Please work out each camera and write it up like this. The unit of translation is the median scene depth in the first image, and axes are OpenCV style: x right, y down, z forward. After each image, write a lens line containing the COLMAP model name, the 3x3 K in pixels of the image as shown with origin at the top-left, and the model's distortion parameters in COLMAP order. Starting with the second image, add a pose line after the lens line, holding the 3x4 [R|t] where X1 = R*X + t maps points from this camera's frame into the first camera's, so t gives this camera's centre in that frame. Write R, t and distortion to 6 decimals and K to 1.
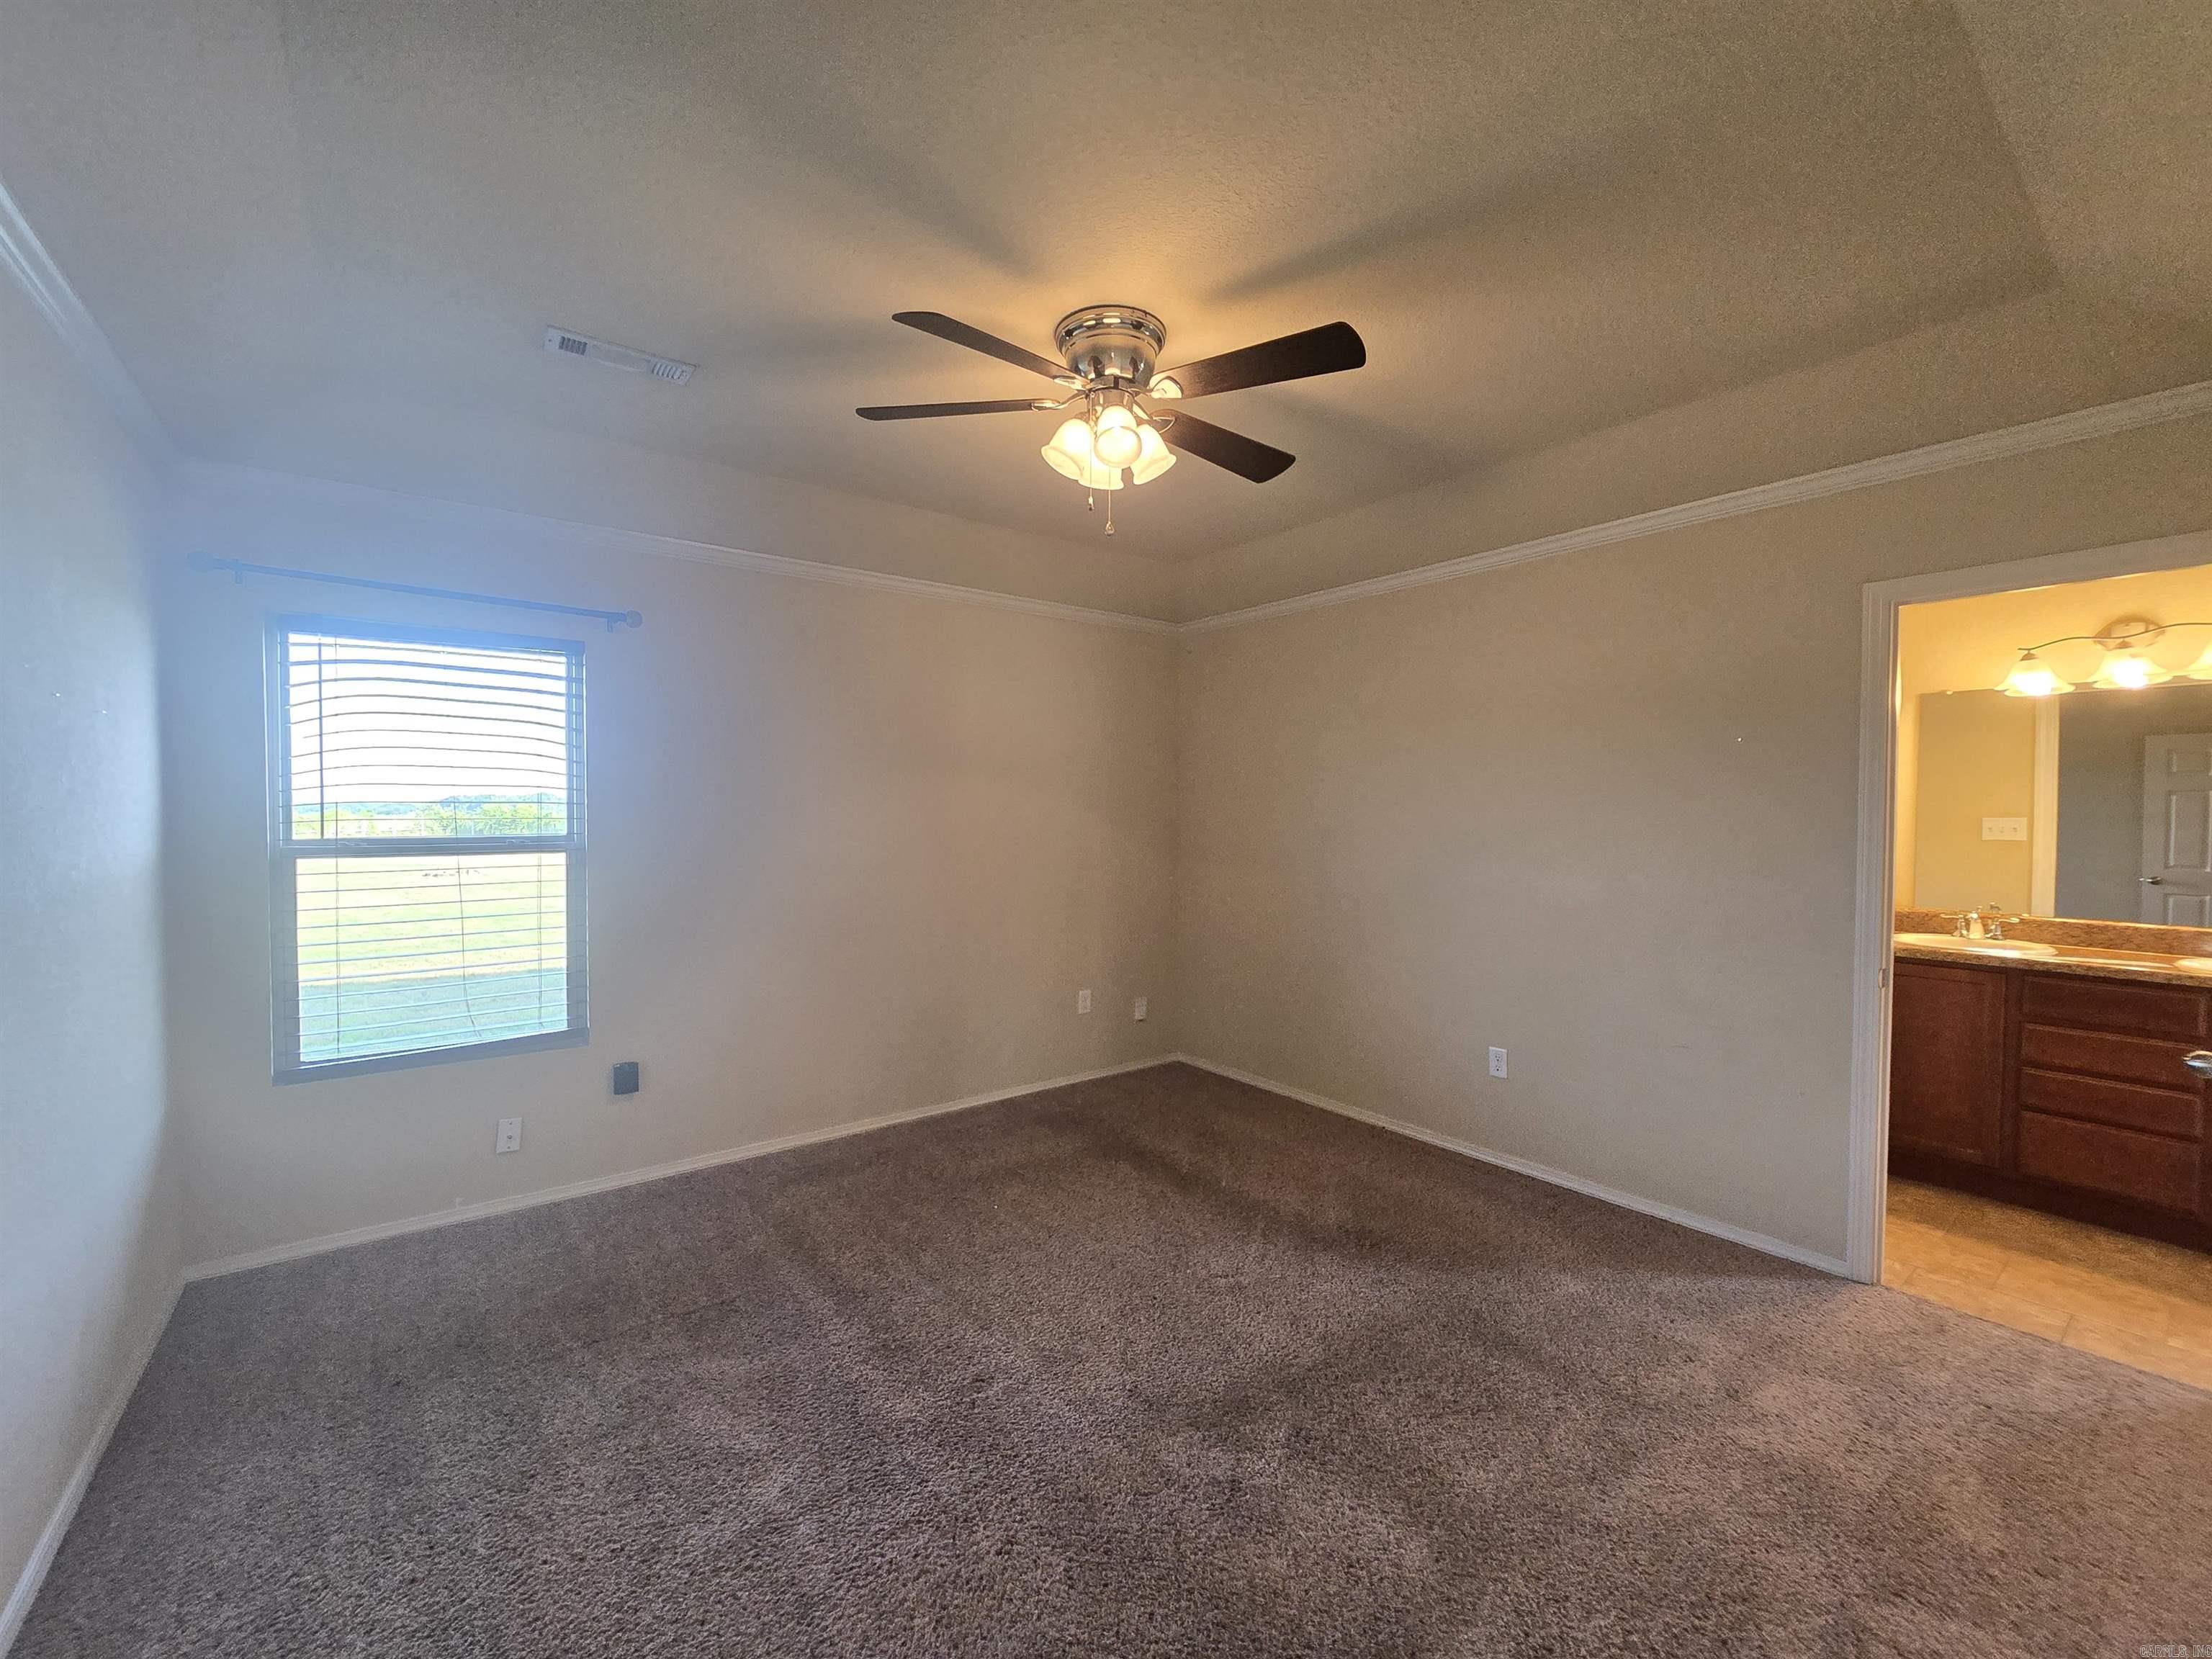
lens RADIAL K [[915.9, 0, 1106.0], [0, 915.9, 829.5], [0, 0, 1]] dist [-0.018485, 0.004330]
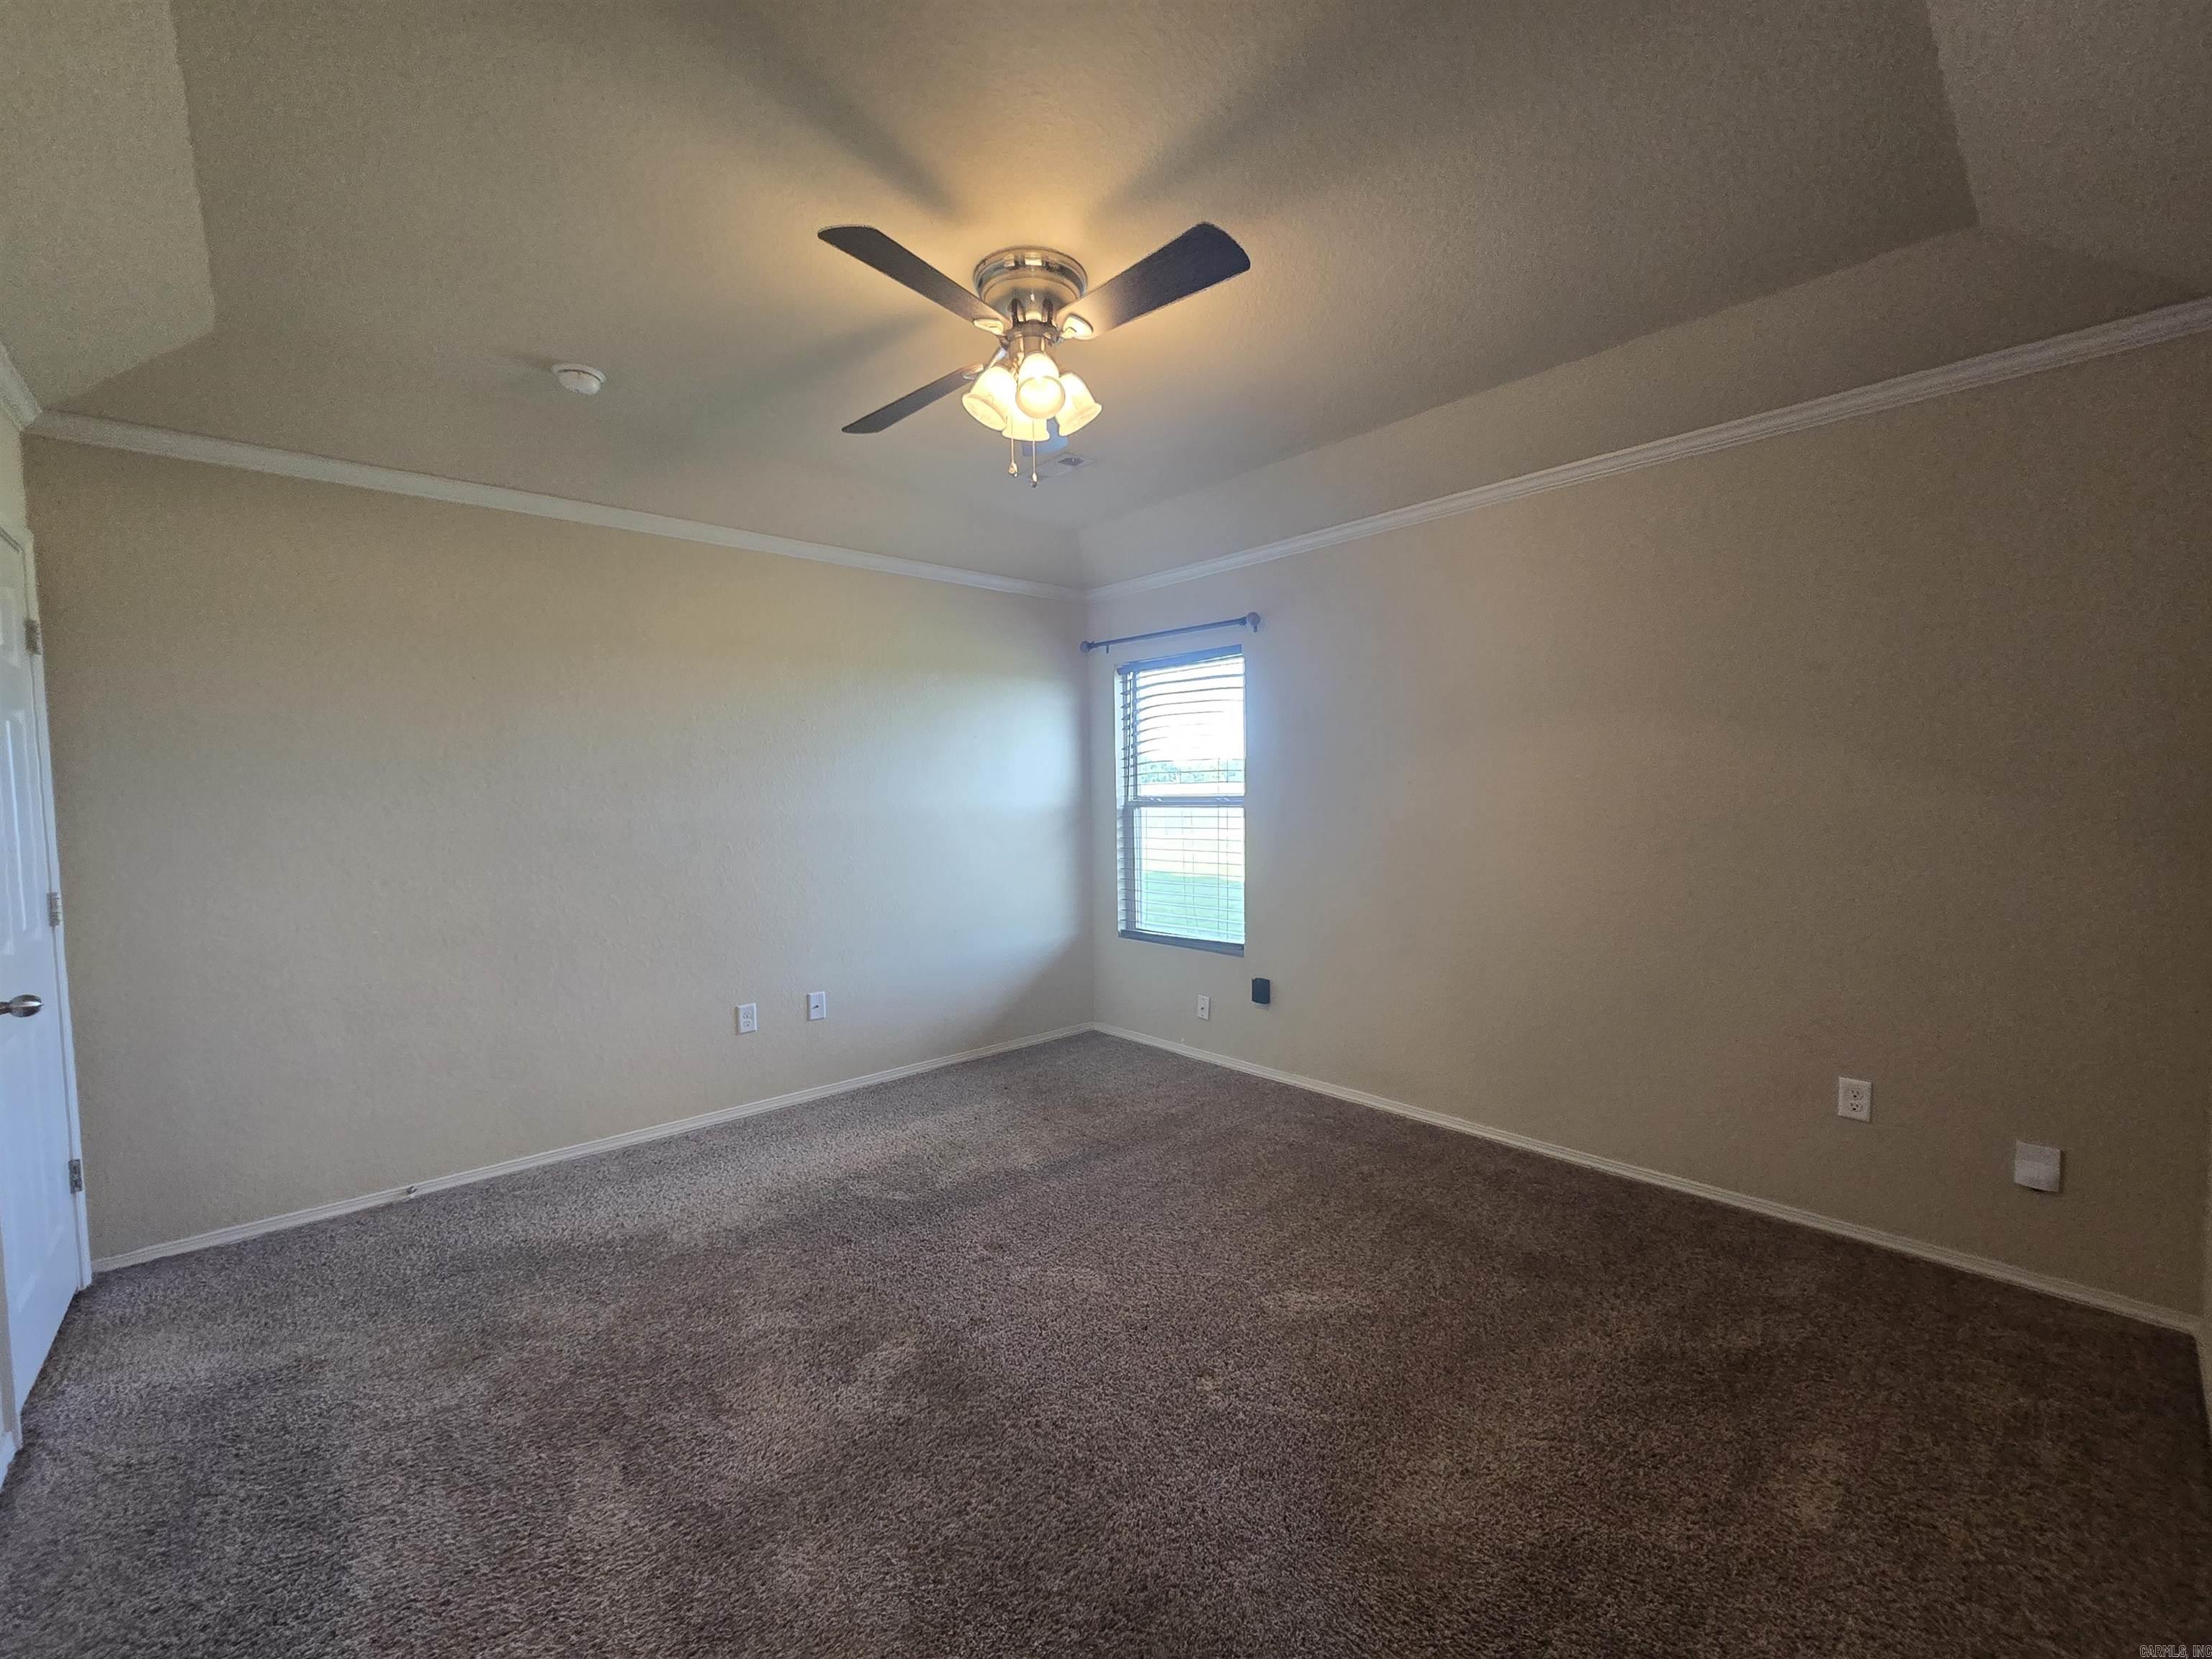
lens RADIAL K [[915.9, 0, 1106.0], [0, 915.9, 829.5], [0, 0, 1]] dist [-0.018485, 0.004330]
pose [[0.055407, 0.043331, -0.997523, 0.776536], [-0.001020, 0.999060, 0.043341, -0.001140], [0.998463, -0.001384, 0.055399, 0.793072]]
